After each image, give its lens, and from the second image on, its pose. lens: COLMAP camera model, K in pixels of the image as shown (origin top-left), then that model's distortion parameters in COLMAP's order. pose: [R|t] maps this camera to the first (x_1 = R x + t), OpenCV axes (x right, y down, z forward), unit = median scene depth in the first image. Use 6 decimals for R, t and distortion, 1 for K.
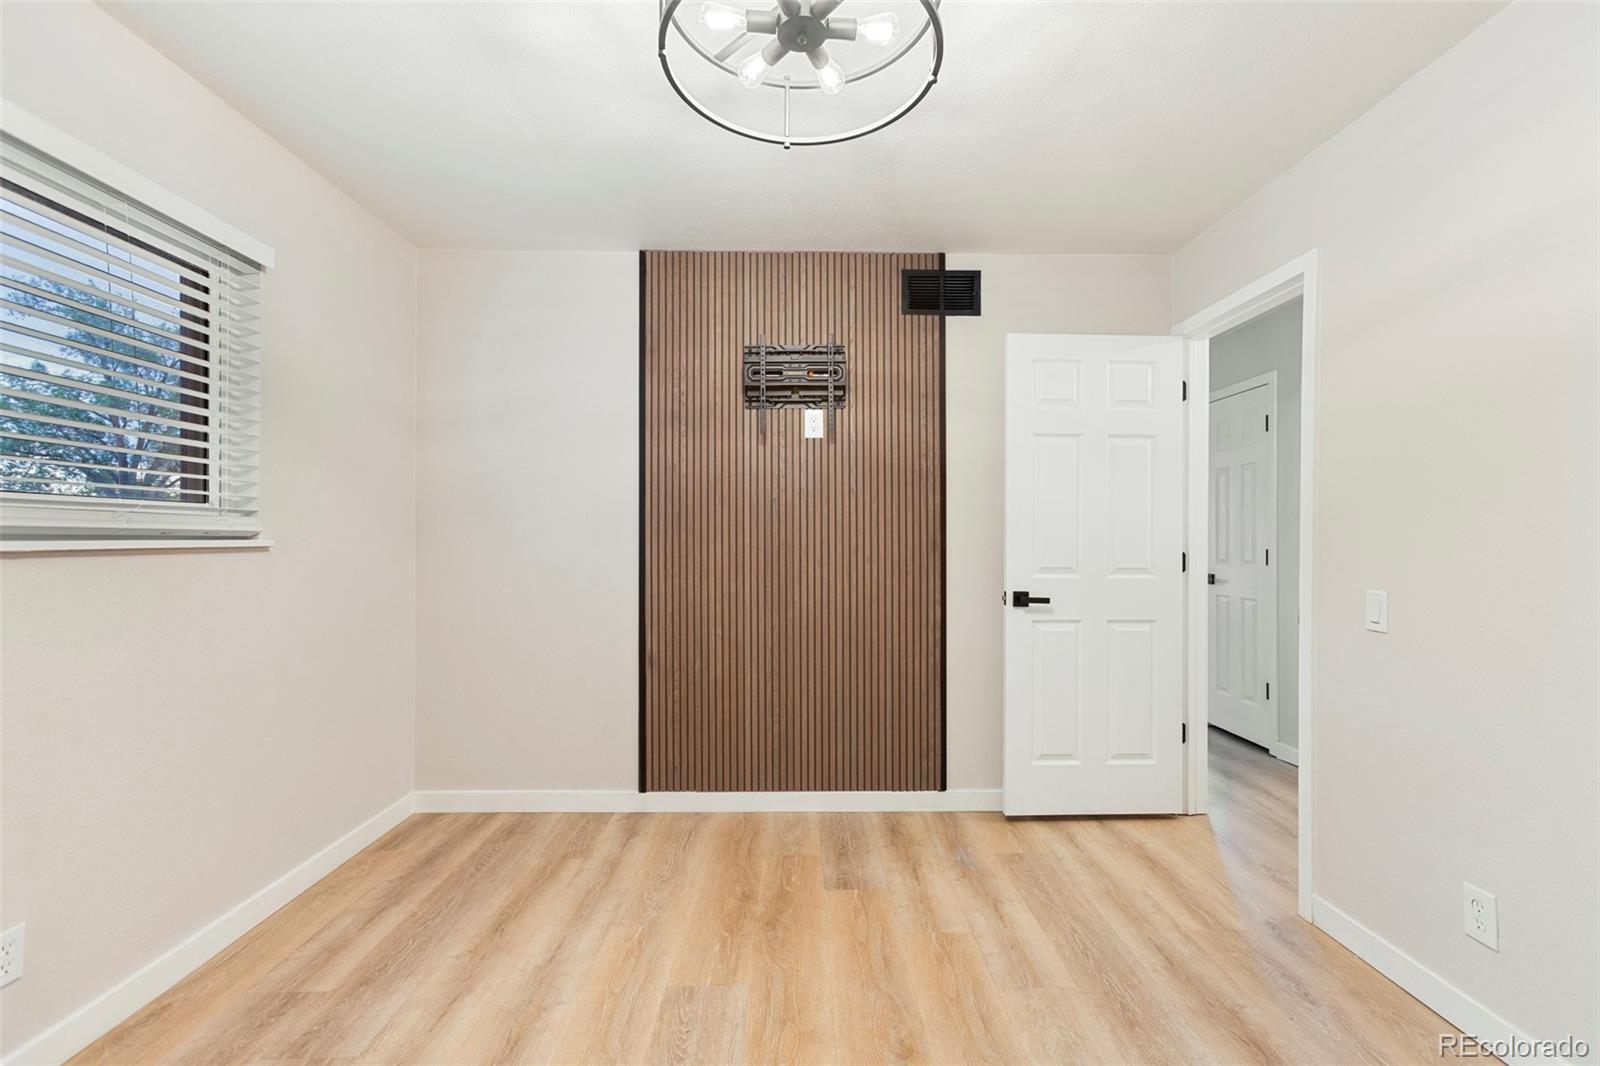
lens RADIAL K [[702.3, 0, 813.7], [0, 702.3, 535.8], [0, 0, 1]] dist [-0.010017, 0.027198]
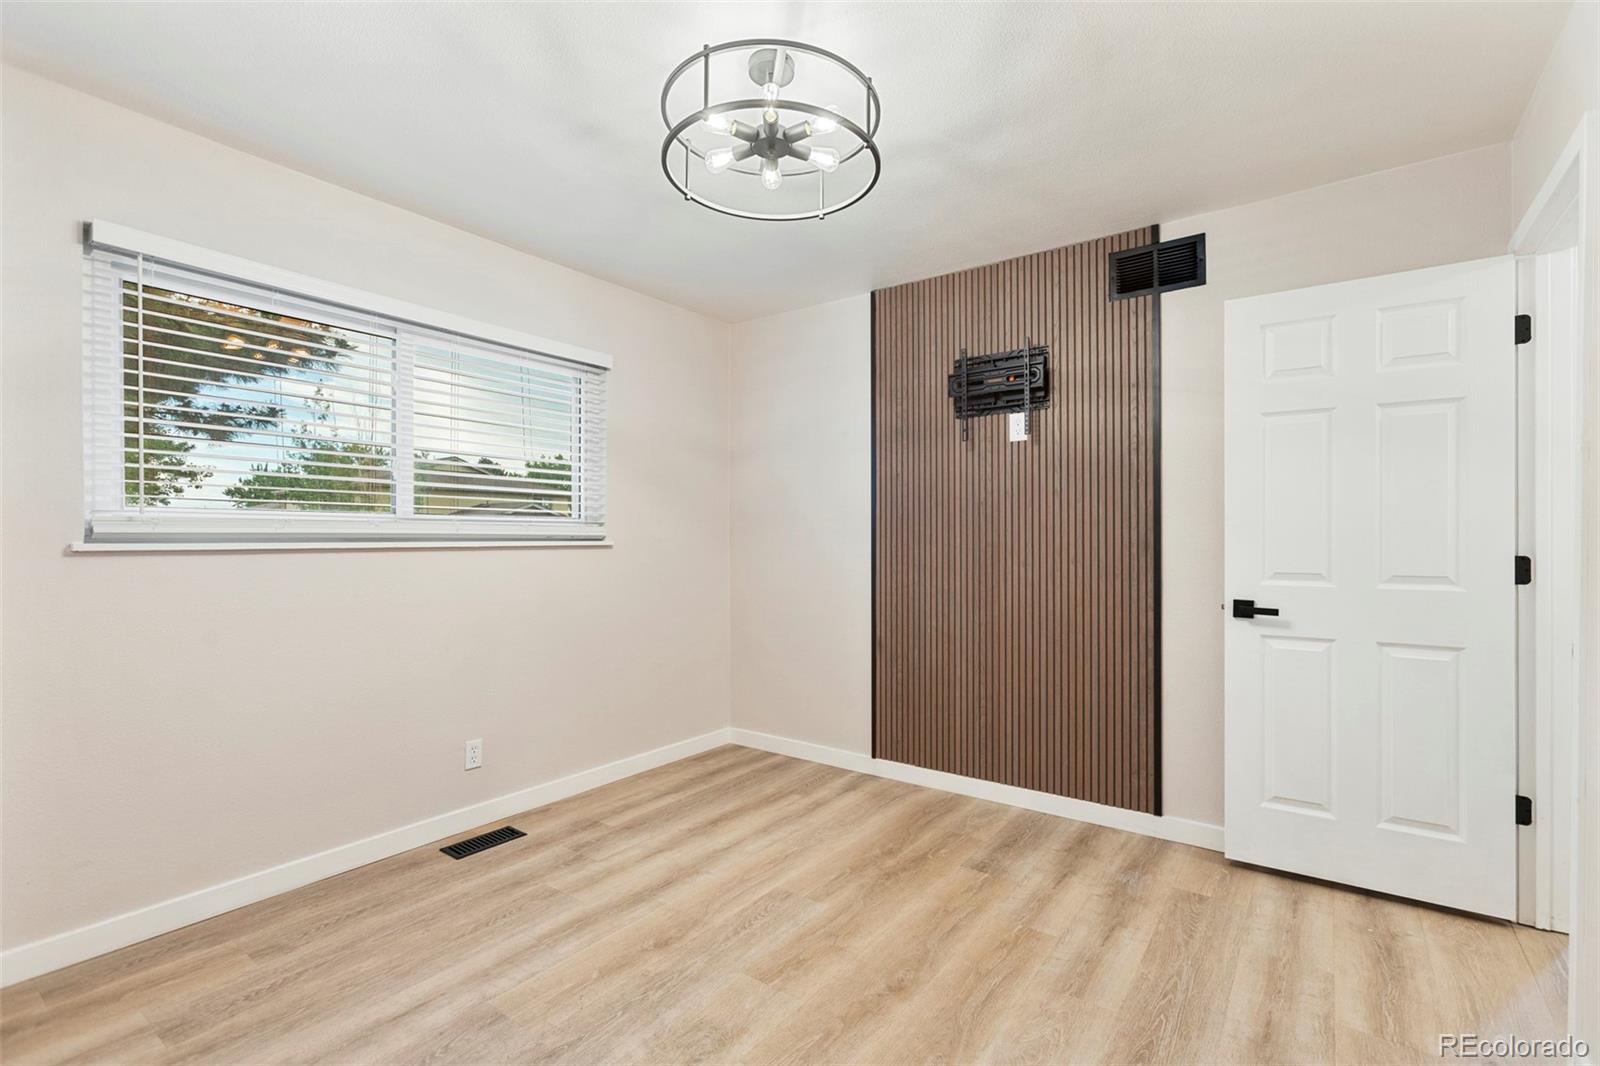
lens RADIAL K [[714.2, 0, 830.0], [0, 714.2, 538.7], [0, 0, 1]] dist [0.000493, 0.007573]
pose [[0.810301, -0.004628, -0.585996, 0.395314], [0.004902, 0.999987, -0.001119, 0.003066], [0.585994, -0.001965, 0.810313, -0.001157]]
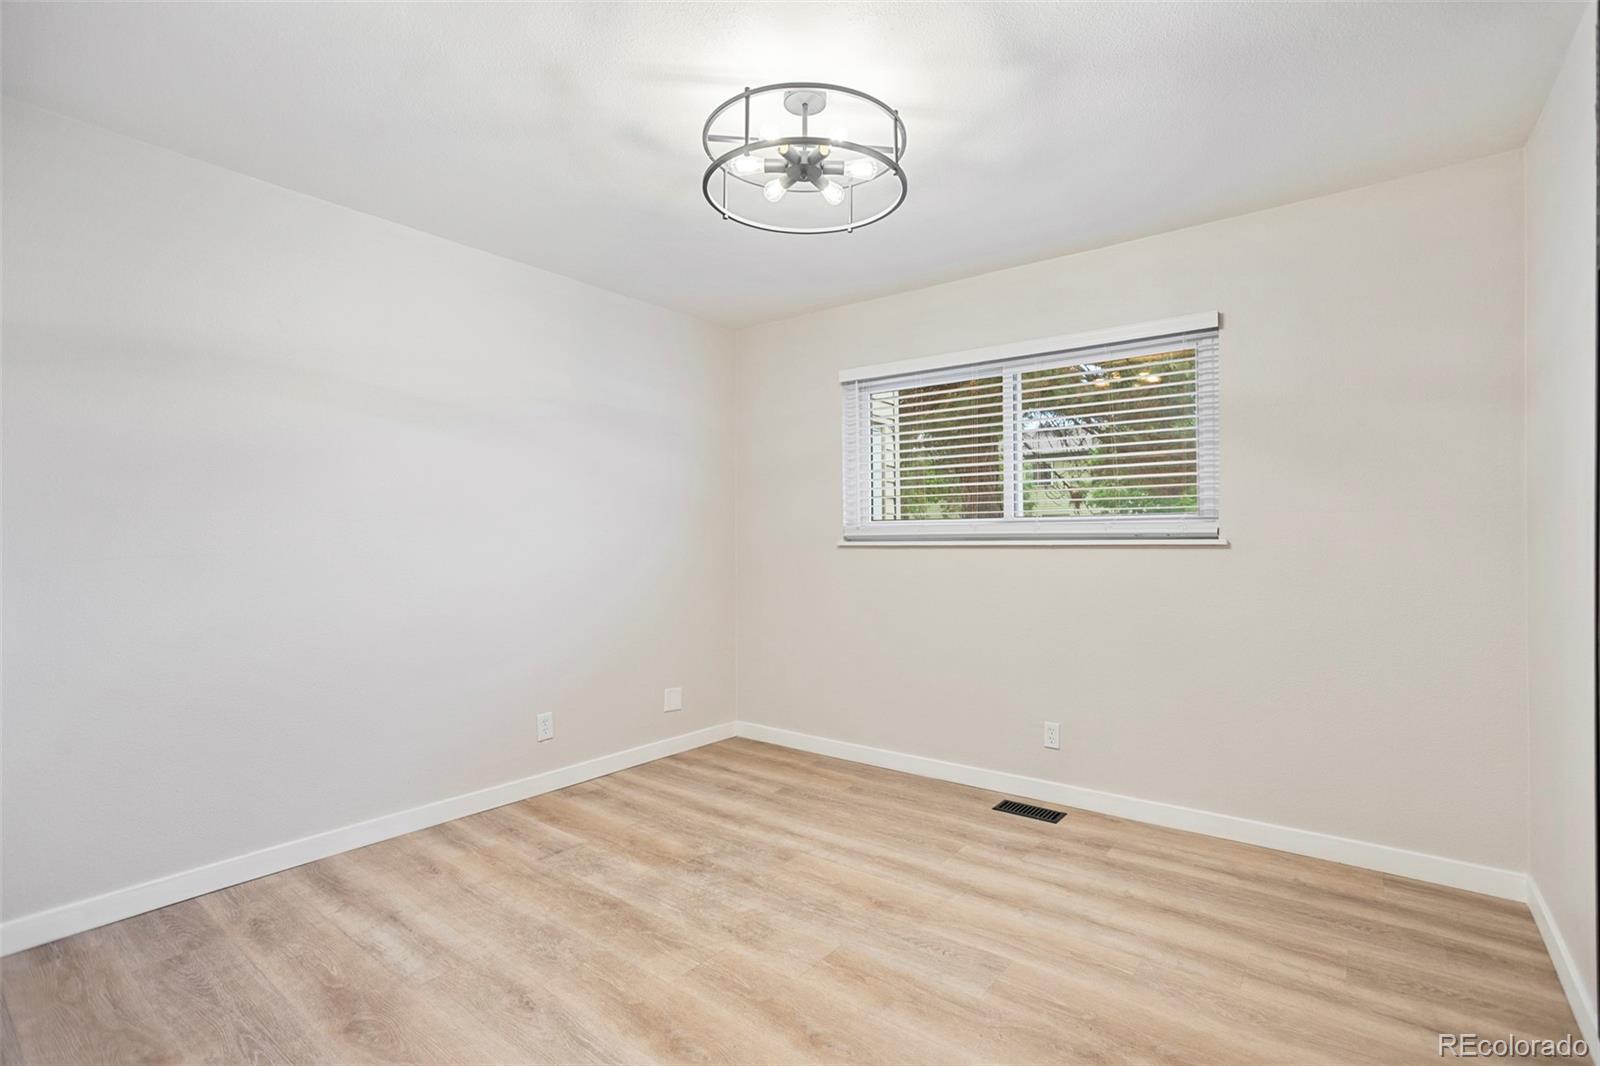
lens RADIAL K [[765.6, 0, 803.2], [0, 765.6, 535.3], [0, 0, 1]] dist [-0.034307, 0.021738]
pose [[-0.632214, -0.010214, -0.774727, 0.541223], [0.006392, 0.999810, -0.018398, 0.014278], [0.774768, -0.016584, -0.632028, 0.918373]]
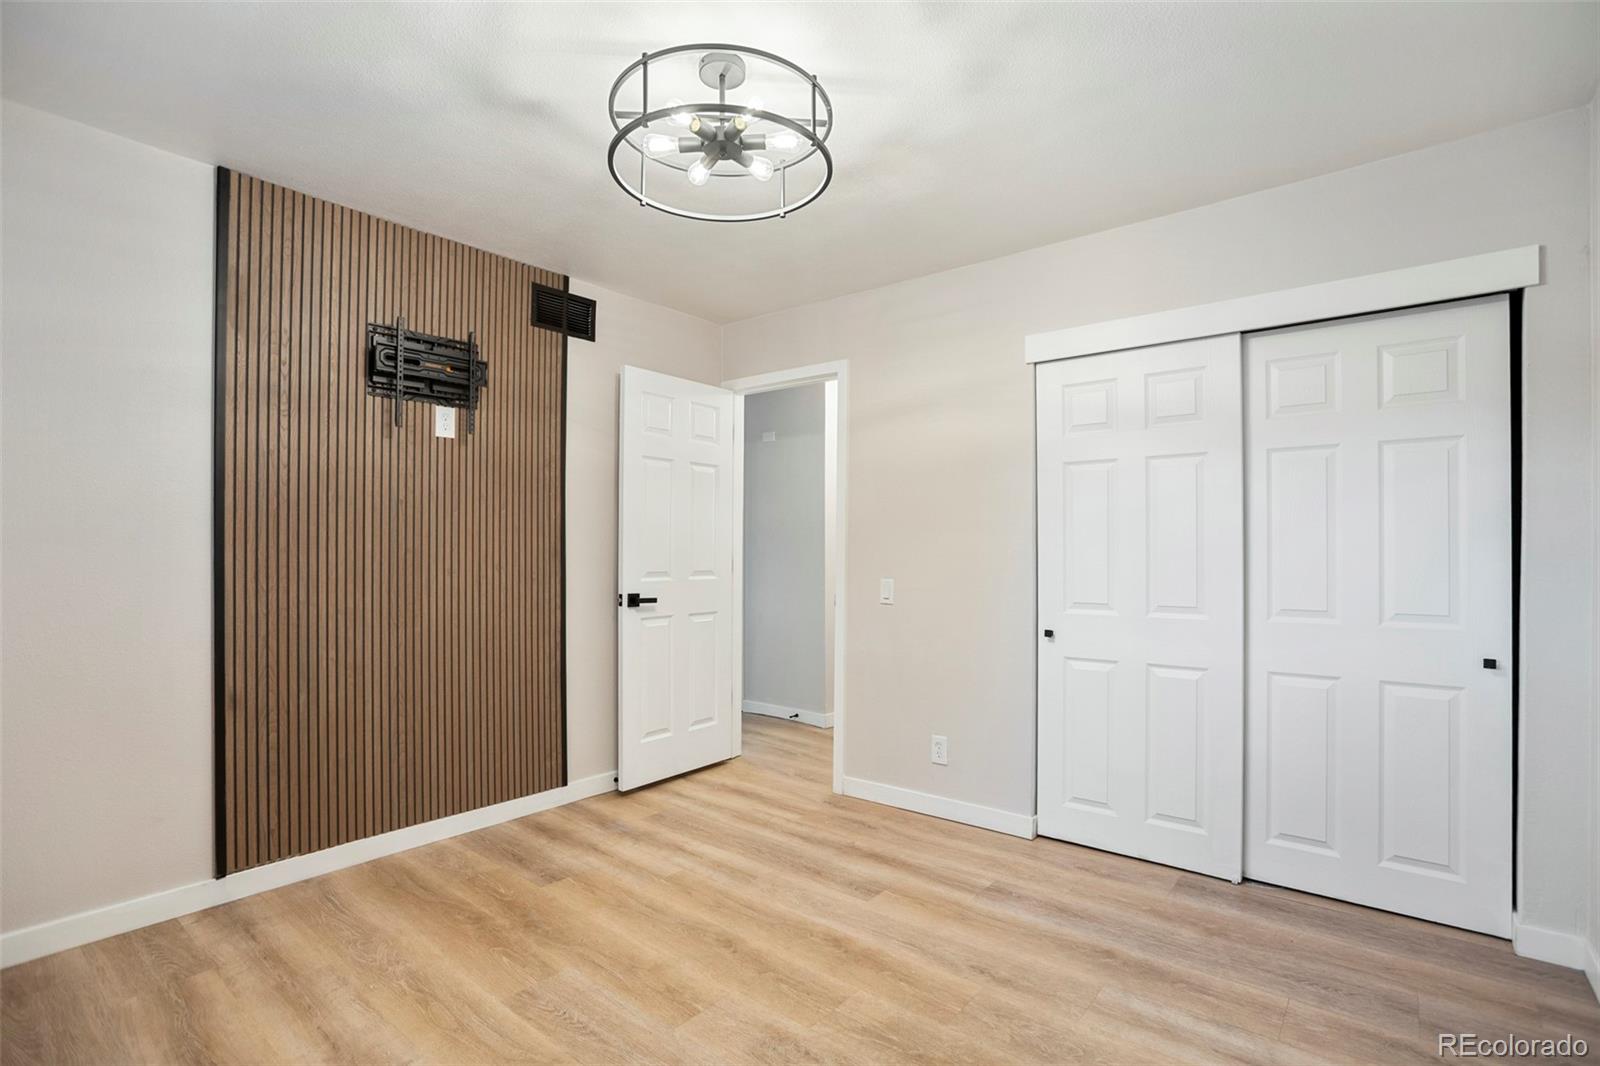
lens RADIAL K [[739.4, 0, 795.7], [0, 739.4, 541.7], [0, 0, 1]] dist [-0.052159, 0.029208]
pose [[0.653744, 0.009506, 0.756656, -0.438561], [-0.004682, 0.999953, -0.008518, 0.005005], [-0.756701, 0.002026, 0.653758, 0.016923]]
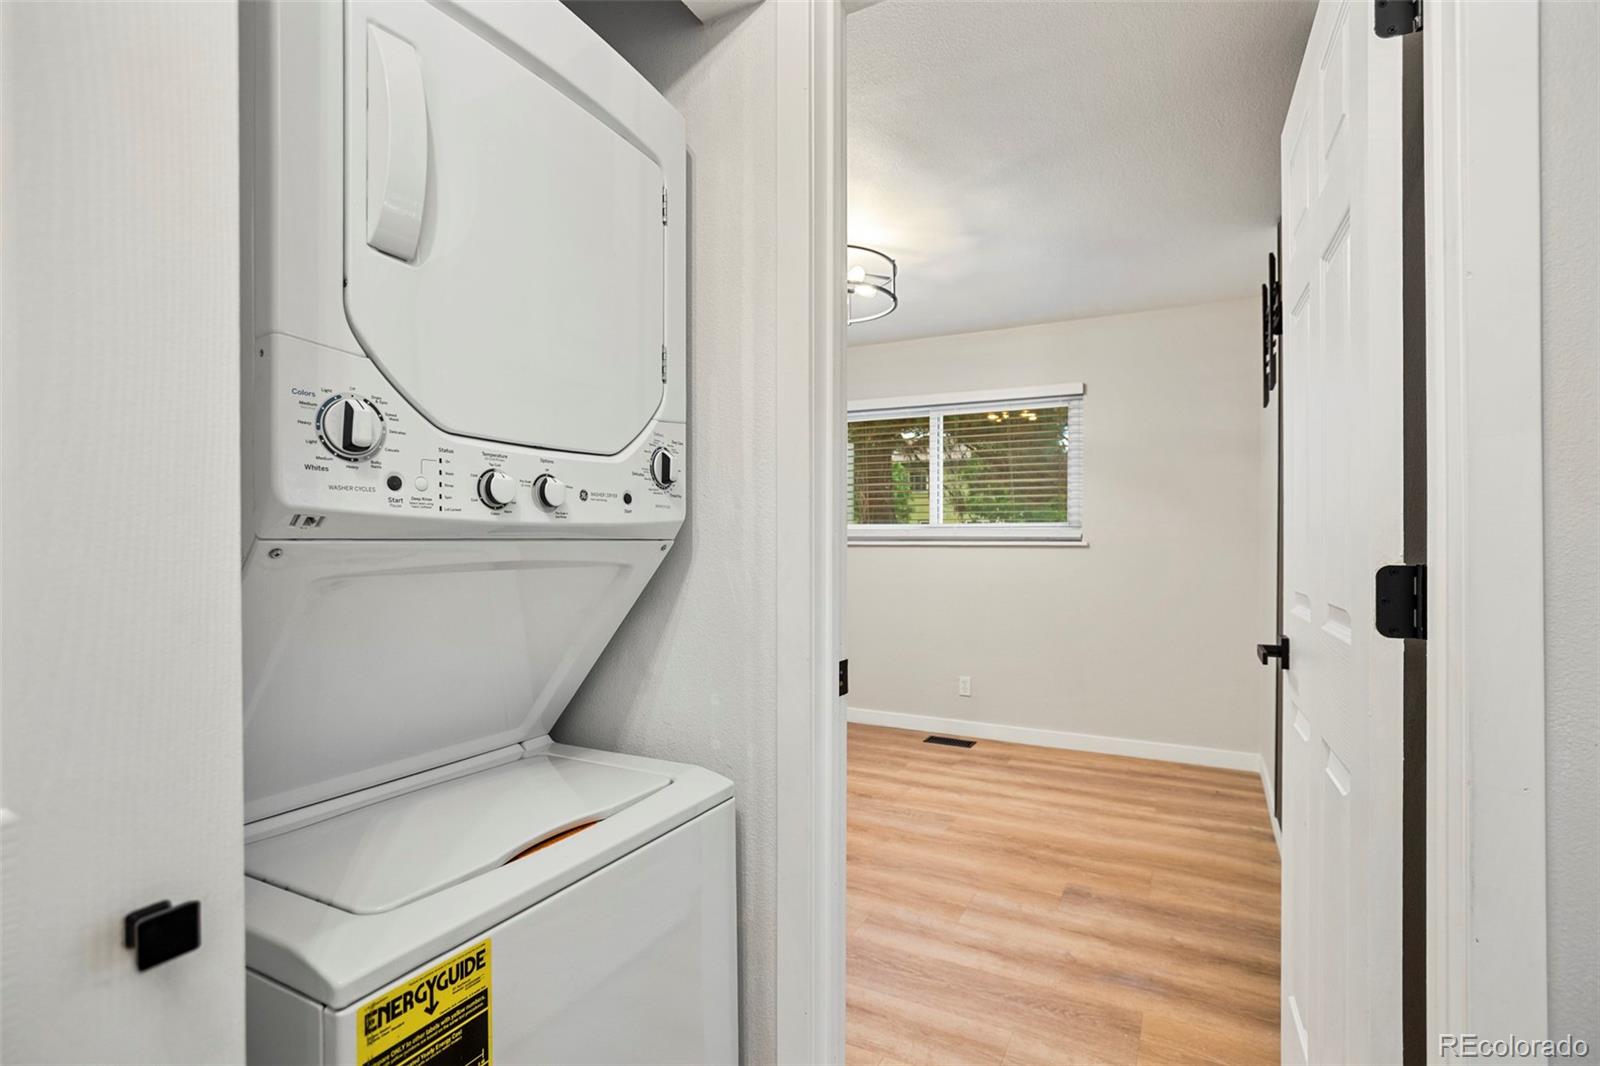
lens RADIAL K [[774.8, 0, 809.5], [0, 774.8, 538.8], [0, 0, 1]] dist [-0.040470, 0.034377]
pose [[-0.488276, -0.012306, -0.872602, 0.928732], [0.001859, 0.999884, -0.015141, 0.019966], [0.872687, -0.009015, -0.488197, 0.970454]]
